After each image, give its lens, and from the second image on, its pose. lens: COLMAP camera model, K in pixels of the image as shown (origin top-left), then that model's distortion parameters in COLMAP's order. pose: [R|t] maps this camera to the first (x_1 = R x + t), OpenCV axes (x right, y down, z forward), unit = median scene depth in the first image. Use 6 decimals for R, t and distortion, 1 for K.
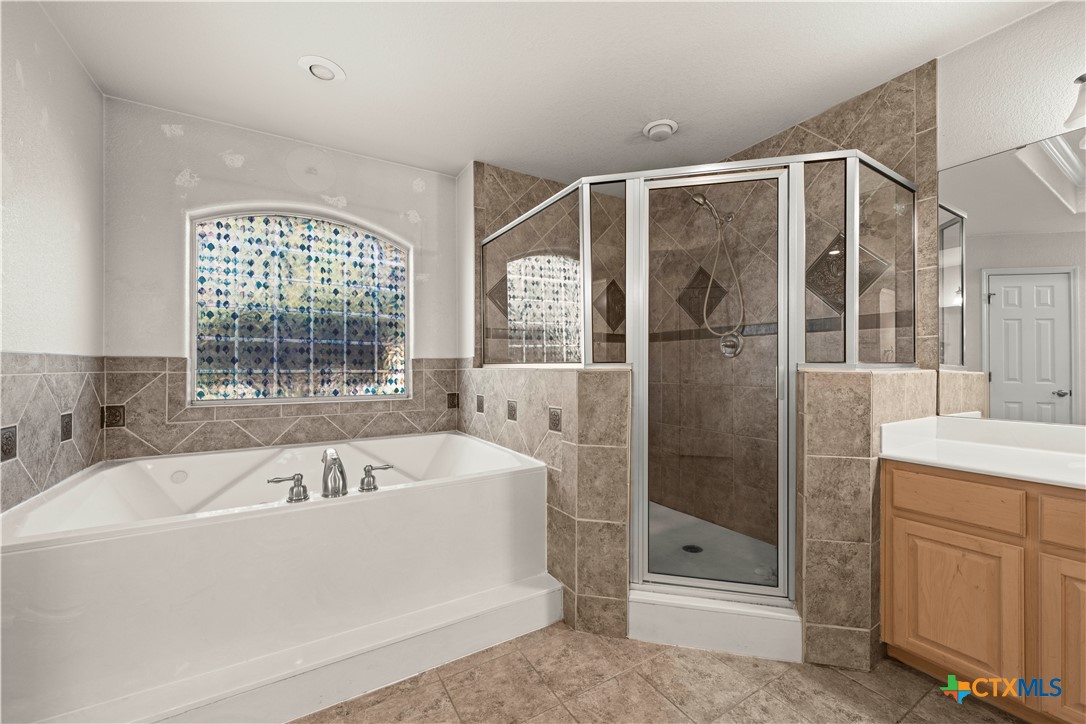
lens RADIAL K [[427.5, 0, 549.1], [0, 427.5, 364.0], [0, 0, 1]] dist [-0.000642, -0.000122]
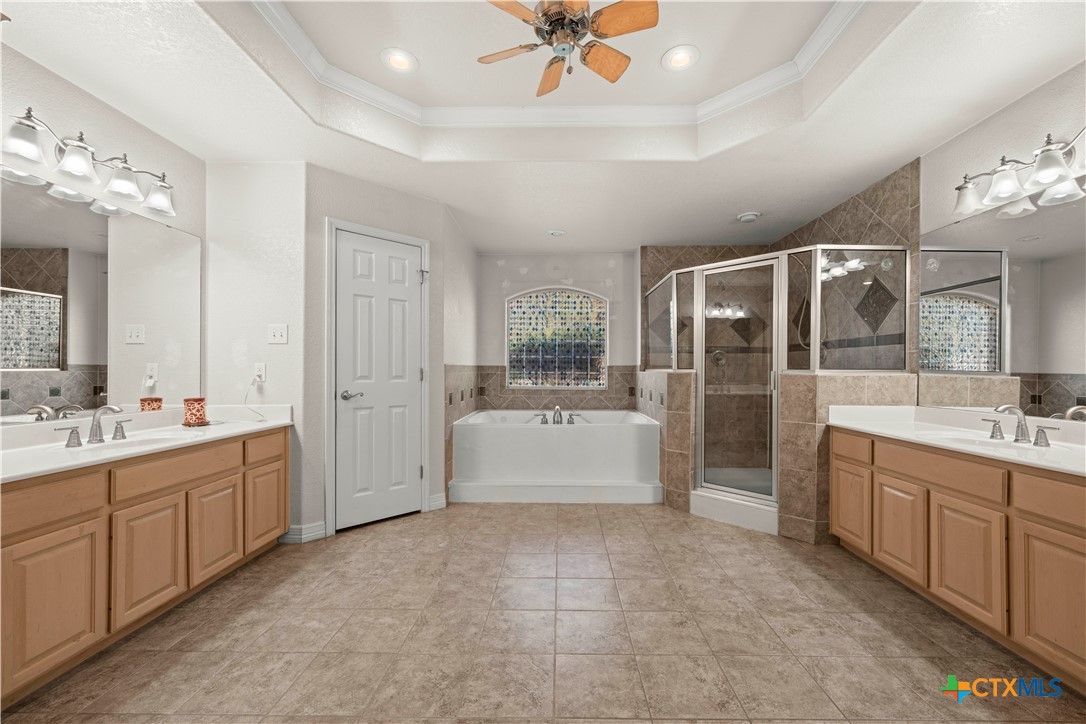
lens RADIAL K [[432.9, 0, 546.5], [0, 432.9, 369.6], [0, 0, 1]] dist [-0.003663, -0.000444]
pose [[0.835949, 0.003122, -0.548799, 0.533055], [-0.001063, 0.999991, 0.004070, -0.005212], [0.548807, -0.002819, 0.835945, -0.728461]]
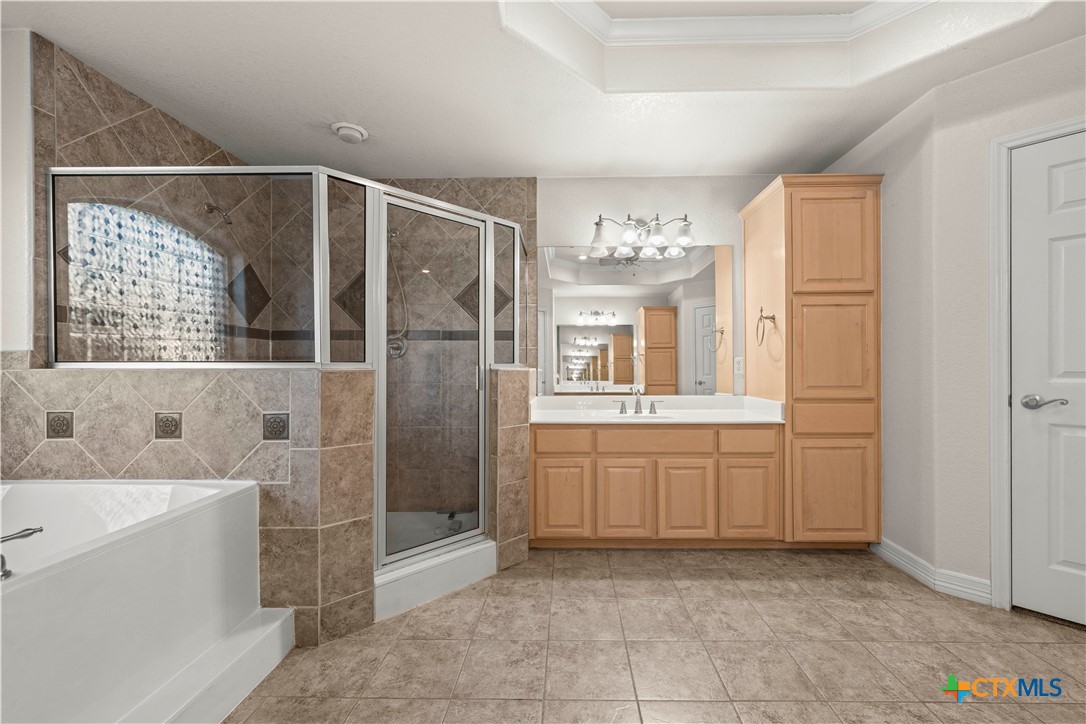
lens RADIAL K [[432.7, 0, 560.5], [0, 432.7, 366.0], [0, 0, 1]] dist [-0.000275, -0.000112]
pose [[0.534363, 0.000950, 0.845255, -0.356446], [-0.003478, 0.999993, 0.001075, 0.002439], [-0.845248, -0.003514, 0.534362, 0.031826]]
